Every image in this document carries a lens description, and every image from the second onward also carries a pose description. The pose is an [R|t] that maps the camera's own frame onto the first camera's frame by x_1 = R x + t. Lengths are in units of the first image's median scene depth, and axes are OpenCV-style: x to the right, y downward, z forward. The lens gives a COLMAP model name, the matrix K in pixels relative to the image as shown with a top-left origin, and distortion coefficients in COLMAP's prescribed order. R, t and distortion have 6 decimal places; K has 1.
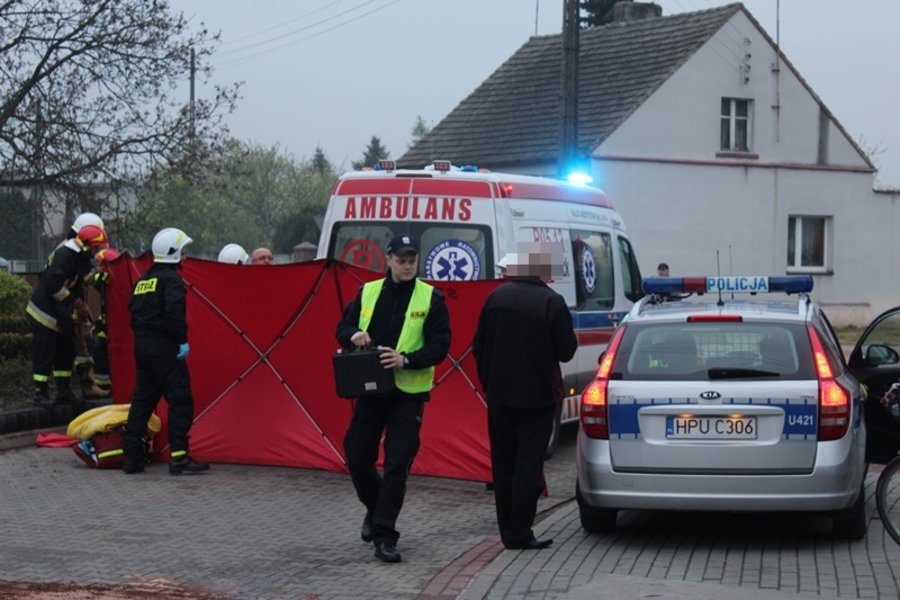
lens RADIAL K [[1883.1, 0, 450.0], [0, 1883.1, 300.0], [0, 0, 1]] dist [0.034982, 0.157015]
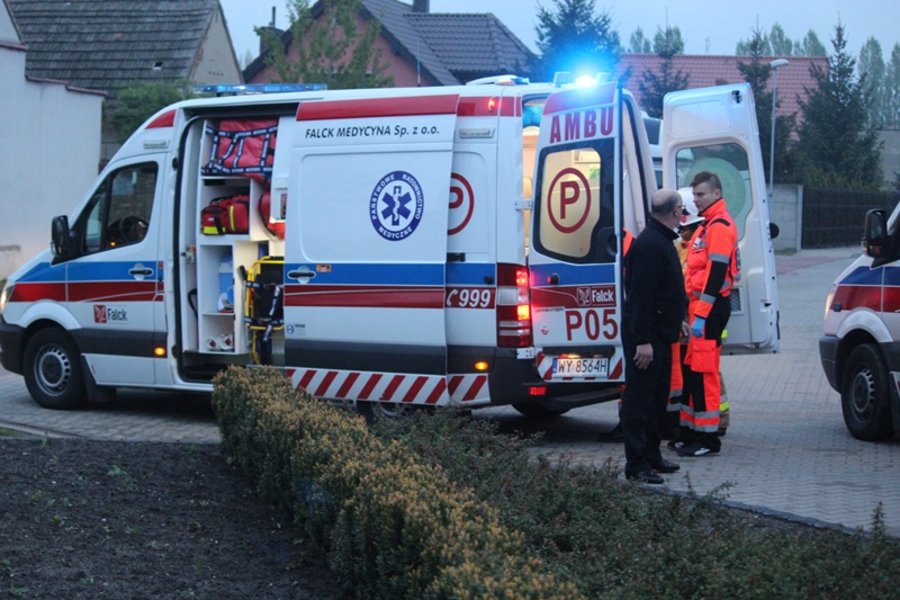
lens RADIAL K [[2274.1, 0, 450.0], [0, 2274.1, 300.0], [0, 0, 1]] dist [-0.342415, 0.074775]
pose [[0.703956, -0.035483, 0.709357, -0.665923], [0.008809, 0.999111, 0.041235, -0.028740], [-0.710189, -0.022779, 0.703642, 0.908836]]
